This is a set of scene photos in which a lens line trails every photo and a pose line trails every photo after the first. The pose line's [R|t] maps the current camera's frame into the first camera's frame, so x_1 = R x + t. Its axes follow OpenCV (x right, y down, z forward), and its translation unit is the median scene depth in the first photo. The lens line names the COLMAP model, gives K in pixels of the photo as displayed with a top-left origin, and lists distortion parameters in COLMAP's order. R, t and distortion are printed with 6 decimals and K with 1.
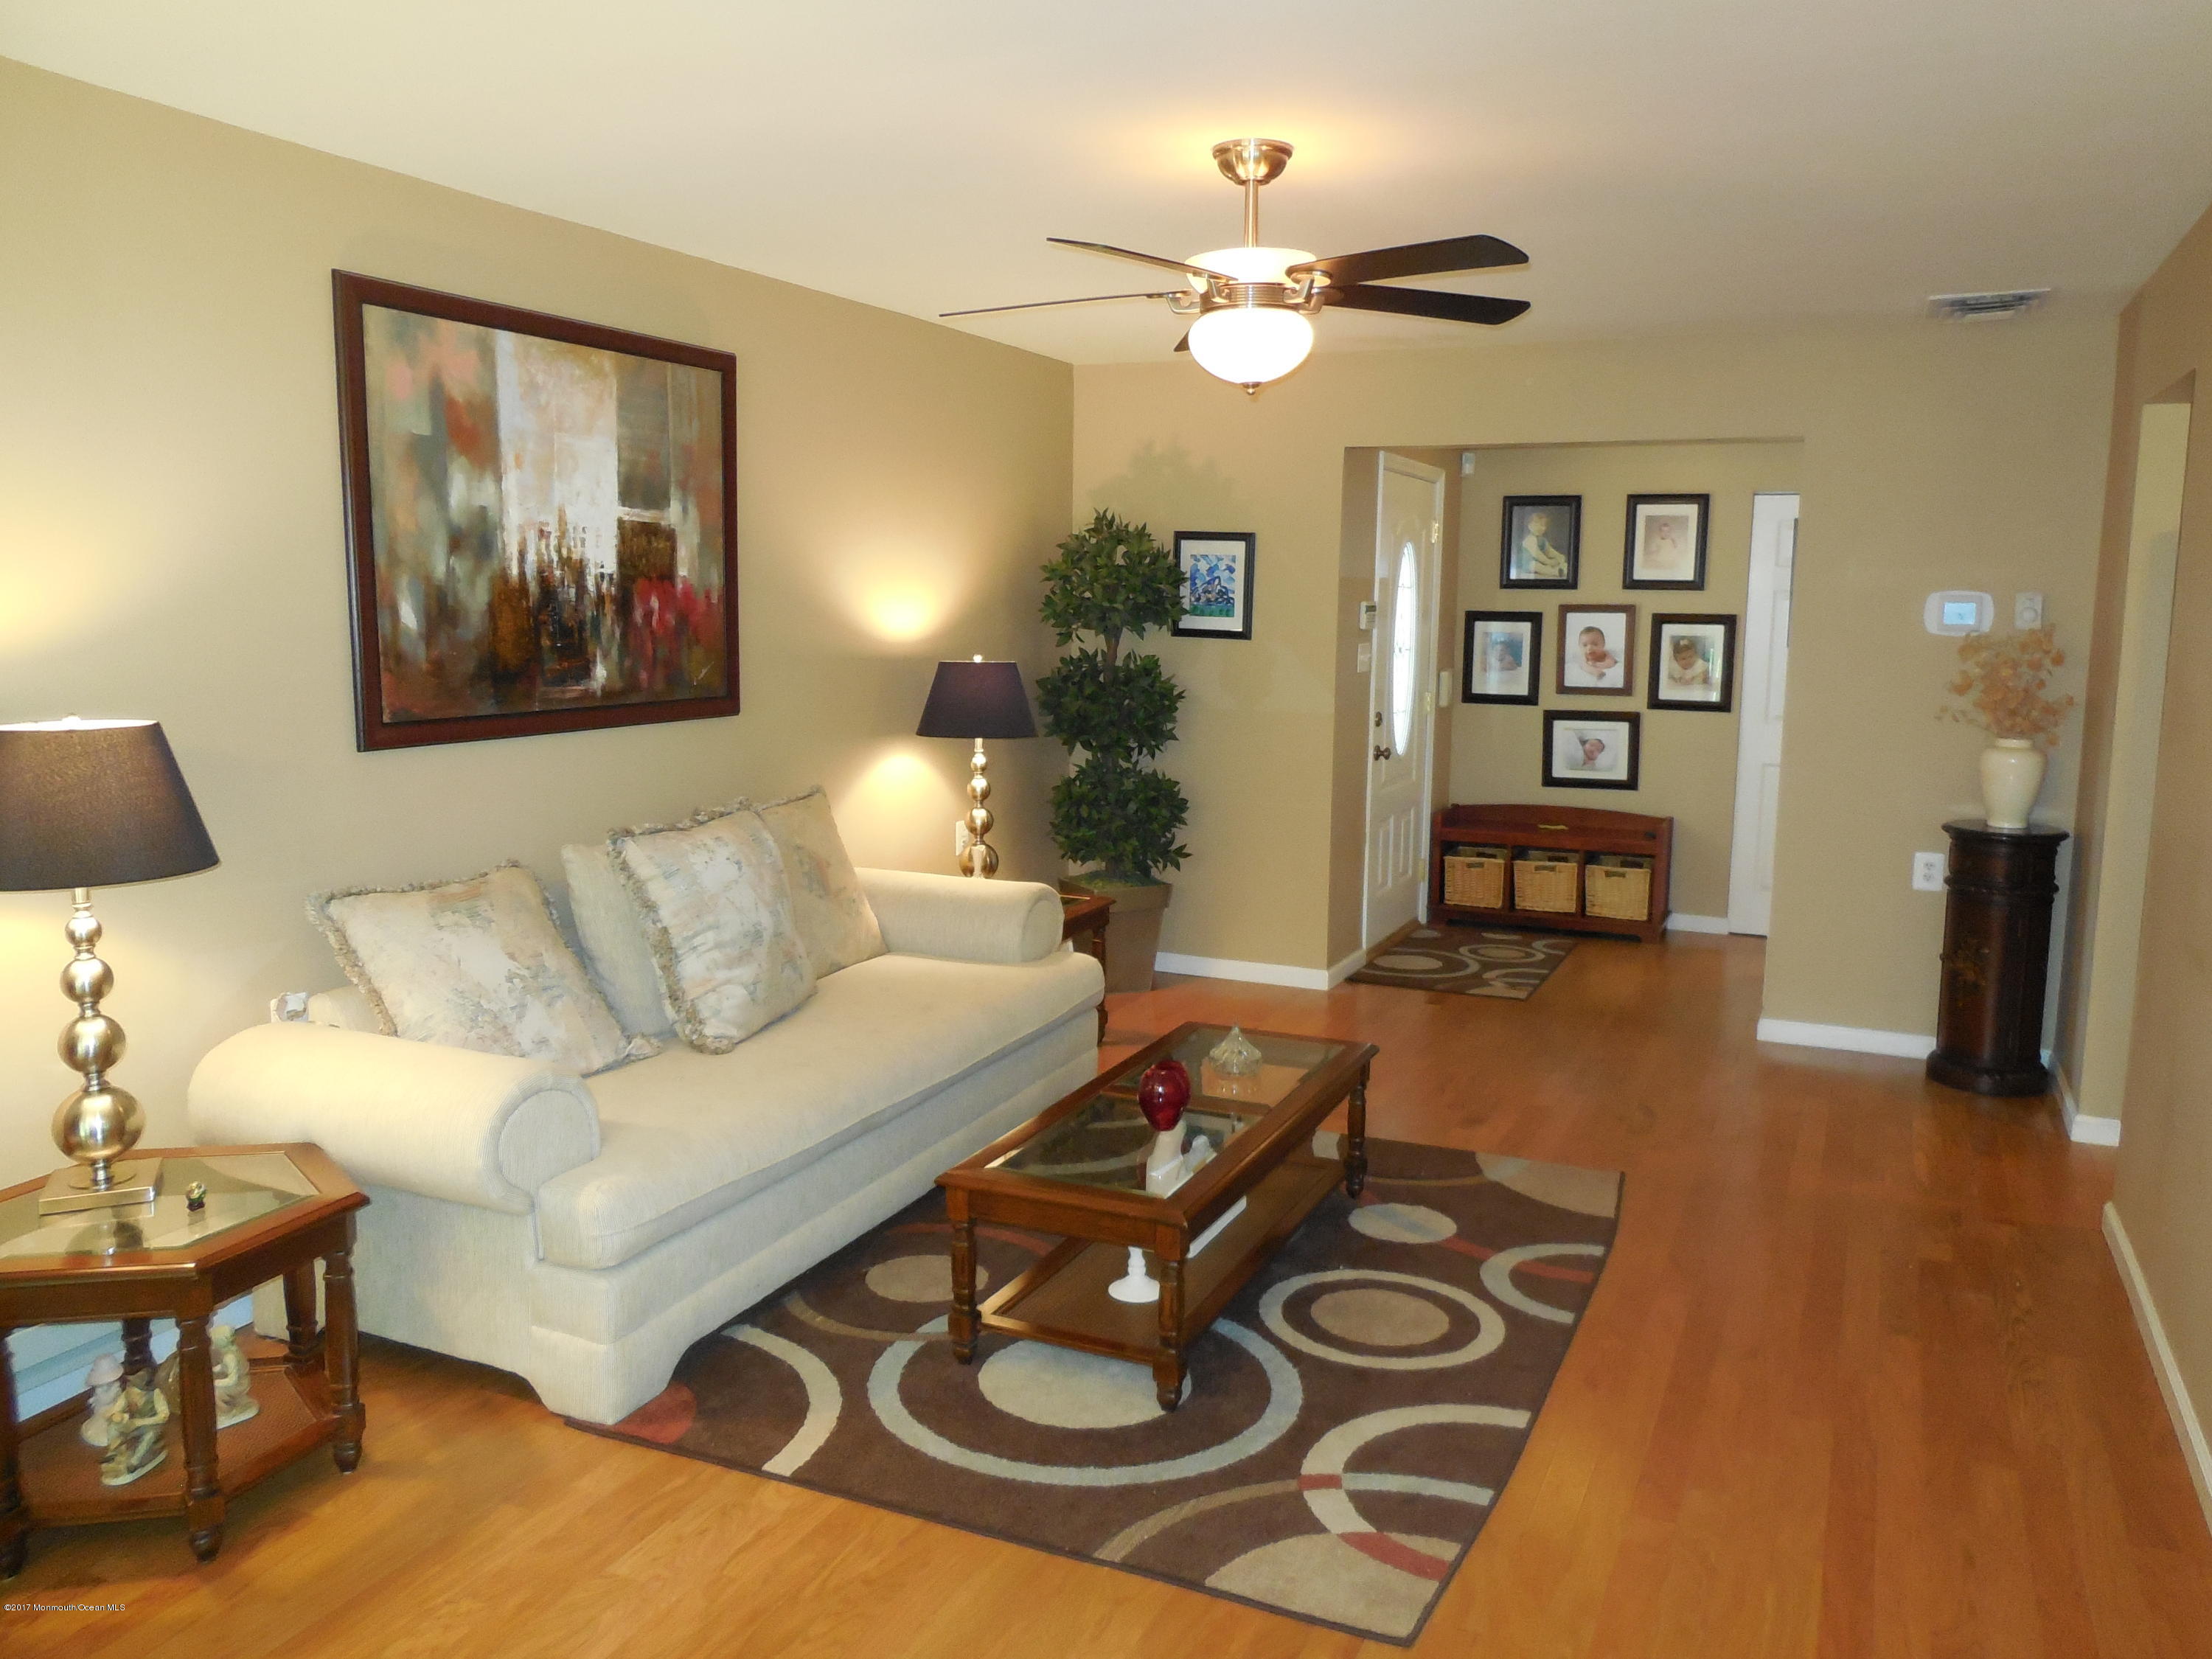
lens RADIAL K [[1665.4, 0, 1111.4], [0, 1665.4, 825.2], [0, 0, 1]] dist [-0.006501, 0.021738]
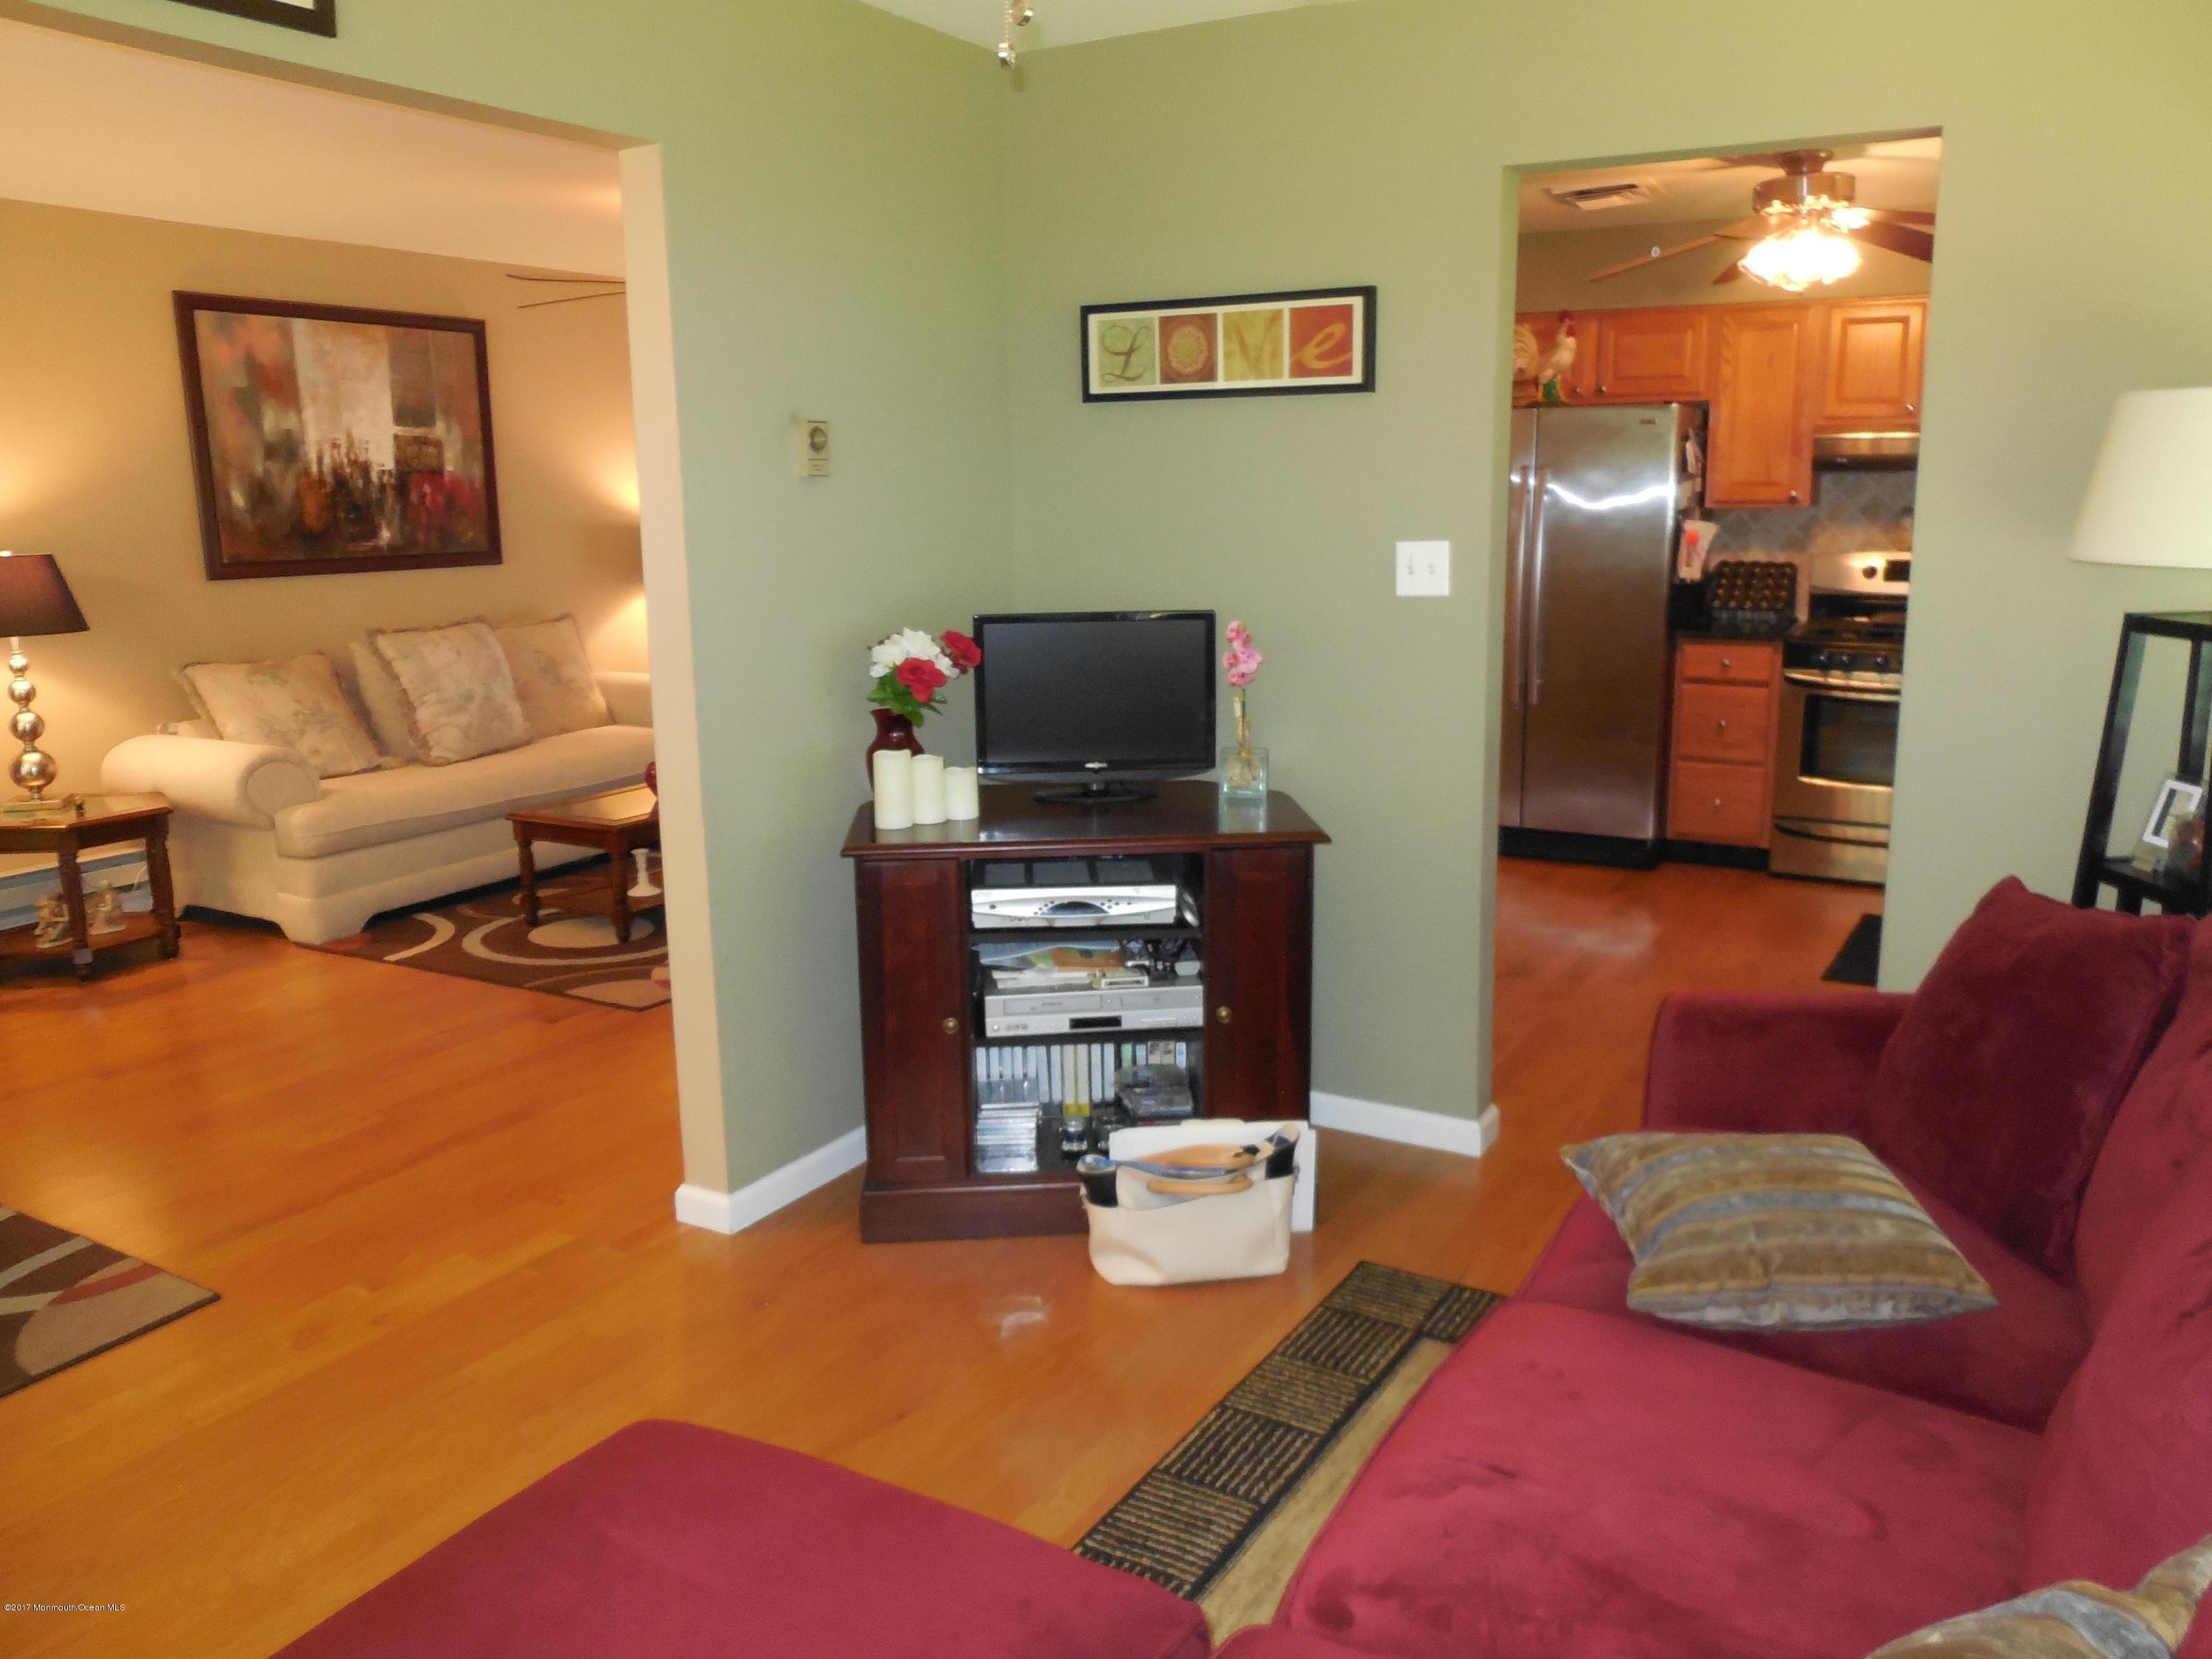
lens RADIAL K [[1665.4, 0, 1110.7], [0, 1665.4, 823.0], [0, 0, 1]] dist [-0.006501, 0.021738]
pose [[0.995038, -0.000712, -0.099494, 0.565263], [0.006928, 0.998043, 0.062146, 0.092939], [0.099255, -0.062527, 0.993096, -0.540465]]
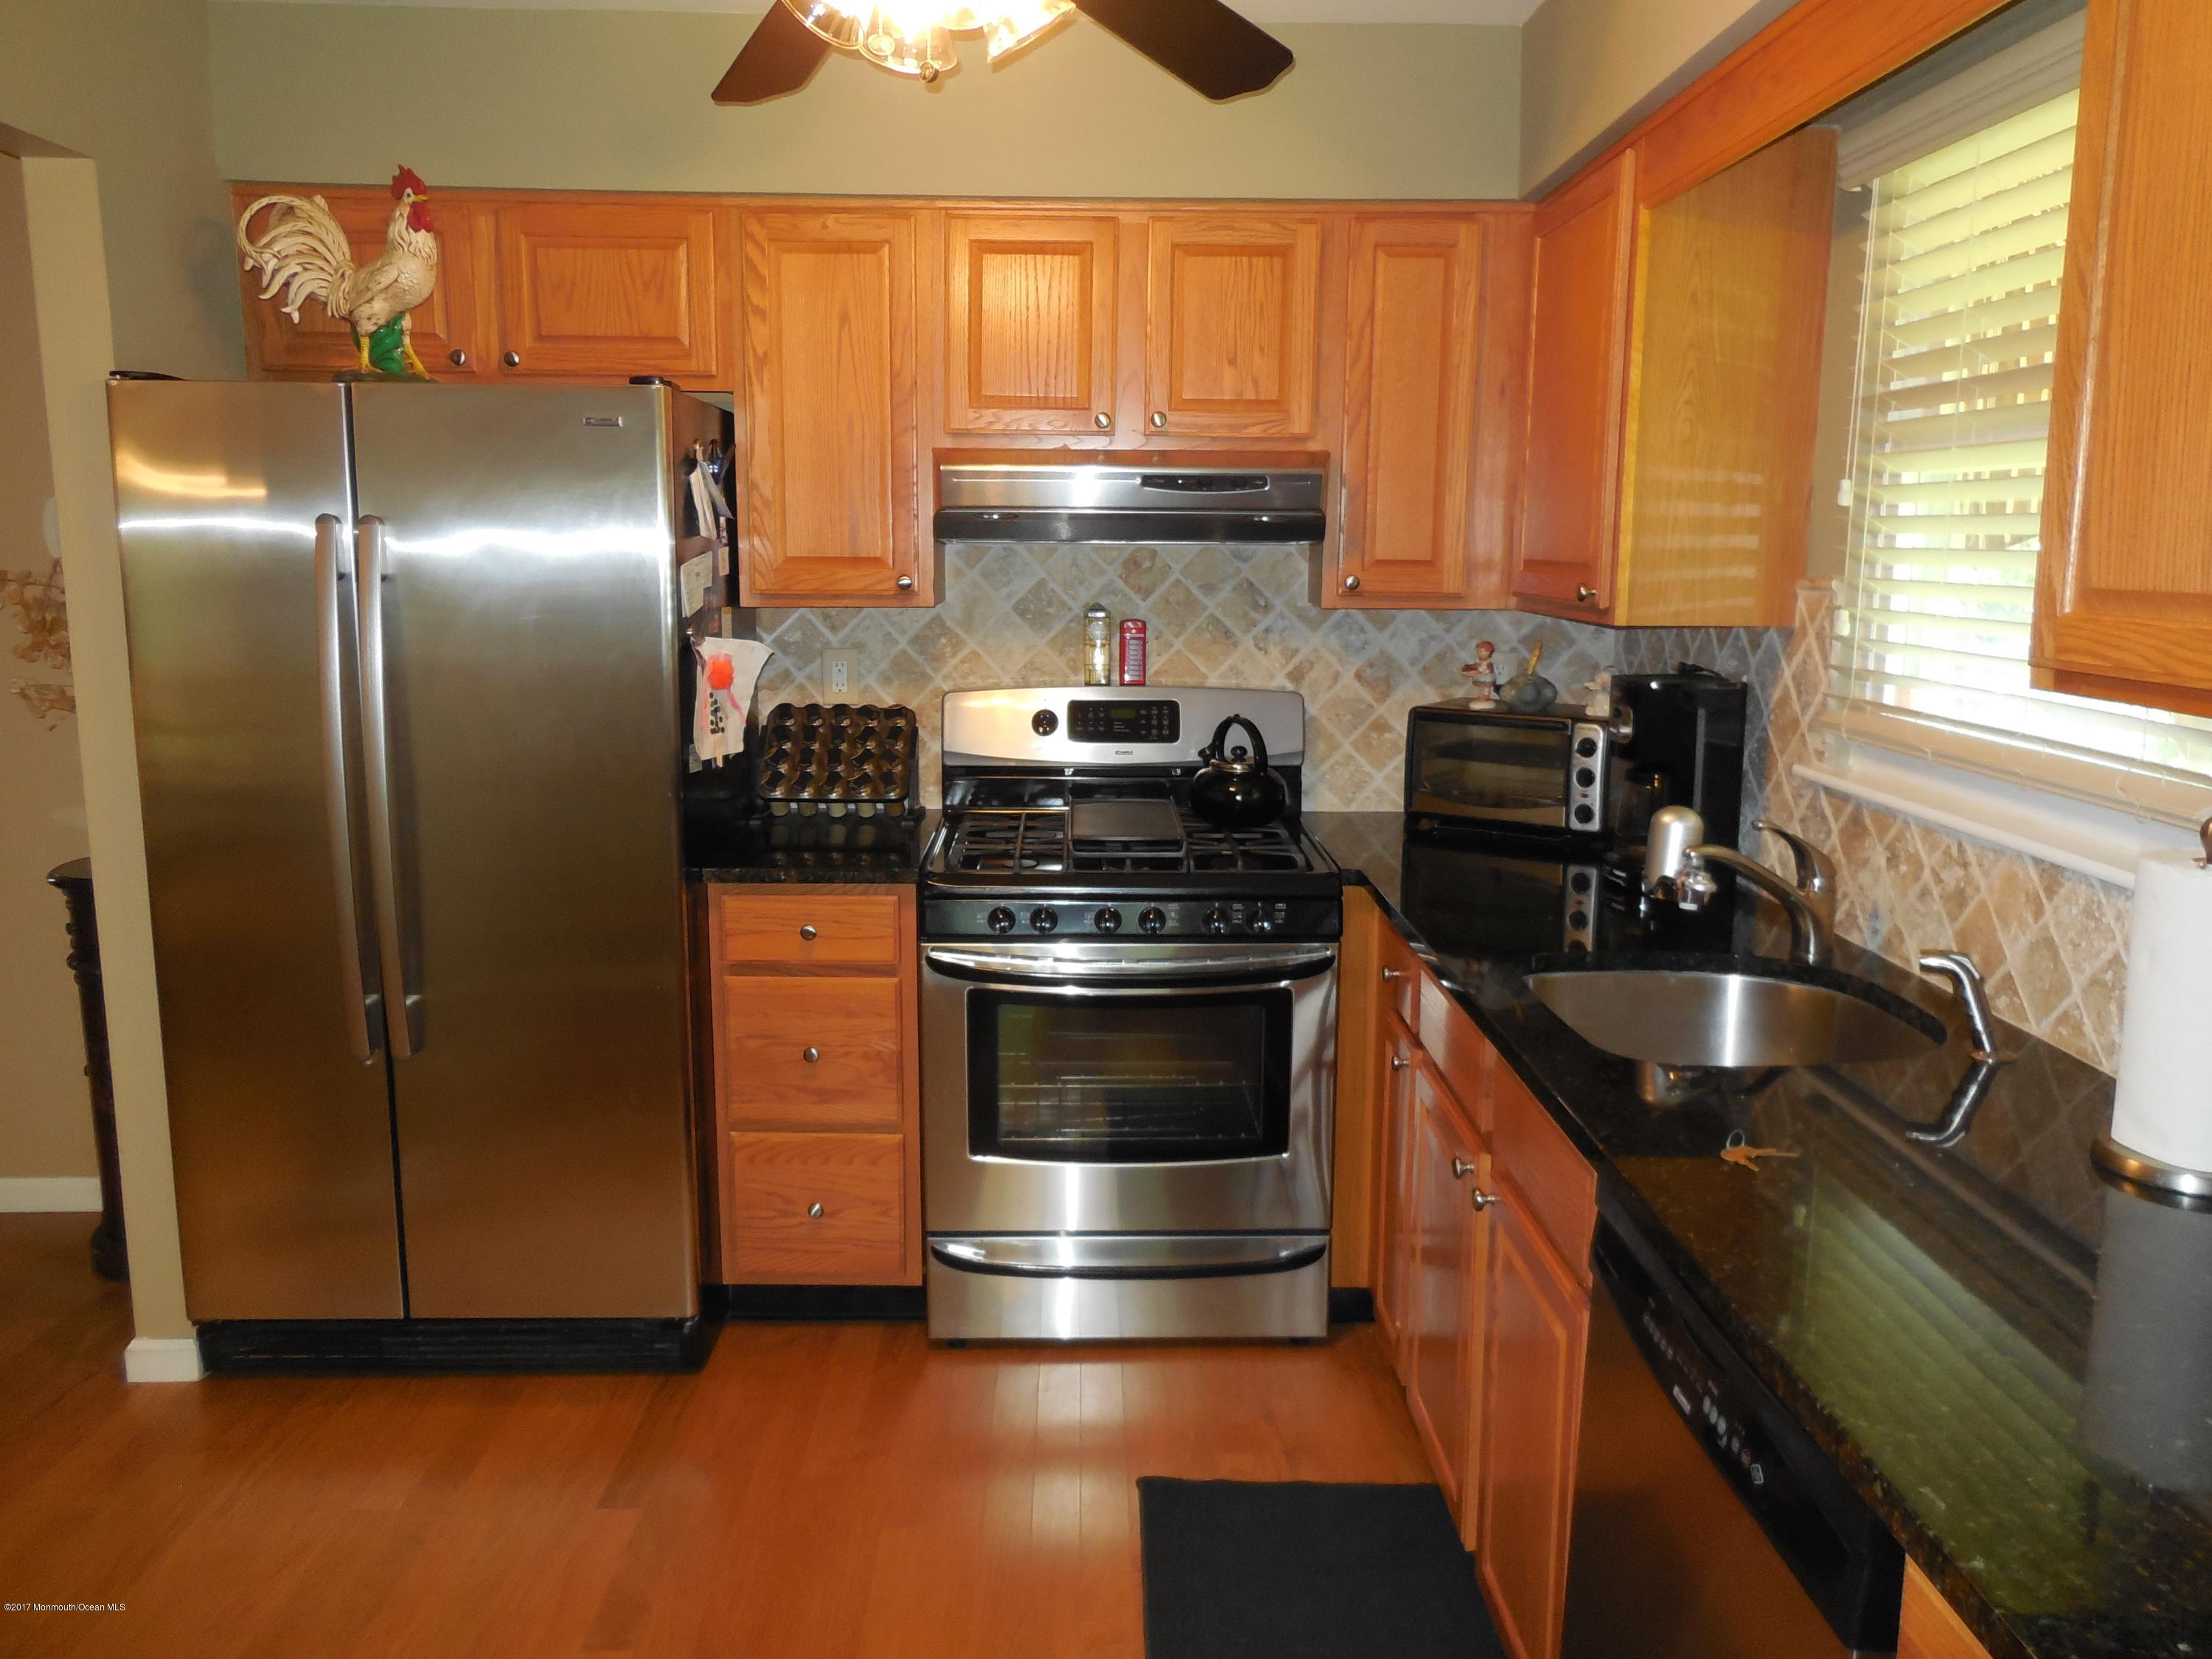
lens RADIAL K [[1665.4, 0, 1089.8], [0, 1665.4, 816.1], [0, 0, 1]] dist [-0.006501, 0.021738]
pose [[0.903767, -0.074264, 0.421533, 0.813424], [0.056569, 0.996918, 0.054351, -0.058688], [-0.424271, -0.025275, 0.905183, 0.453015]]
